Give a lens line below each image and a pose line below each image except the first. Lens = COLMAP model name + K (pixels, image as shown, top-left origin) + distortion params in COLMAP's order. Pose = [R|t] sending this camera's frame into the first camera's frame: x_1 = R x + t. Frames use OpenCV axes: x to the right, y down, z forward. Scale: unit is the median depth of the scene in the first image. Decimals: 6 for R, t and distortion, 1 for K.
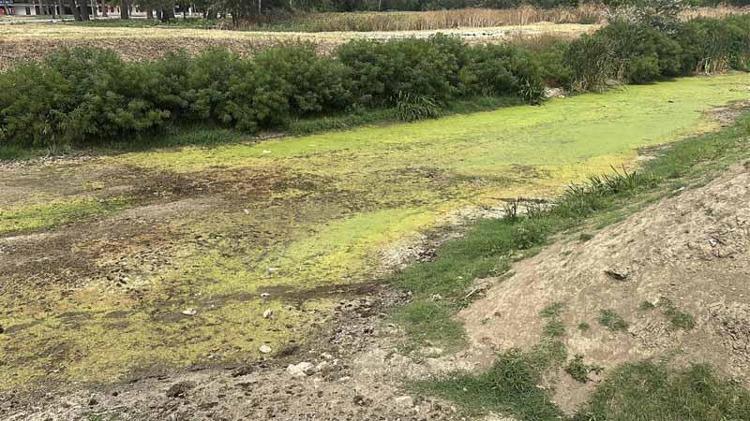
lens RADIAL K [[642.5, 0, 375.0], [0, 642.5, 210.5], [0, 0, 1]] dist [0.036035, -0.009105]
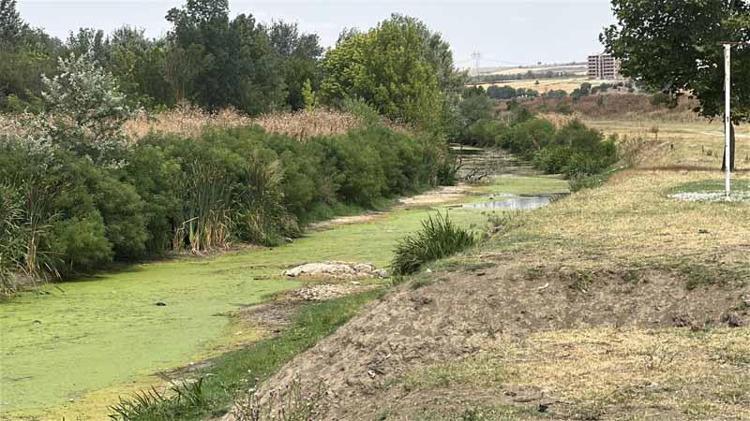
lens RADIAL K [[2257.4, 0, 375.0], [0, 2257.4, 210.5], [0, 0, 1]] dist [-0.011519, -0.233470]
pose [[0.828870, -0.043147, 0.557775, -0.336800], [0.186222, 0.961443, -0.202358, 0.131705], [-0.527538, 0.271599, 0.804946, -0.437433]]
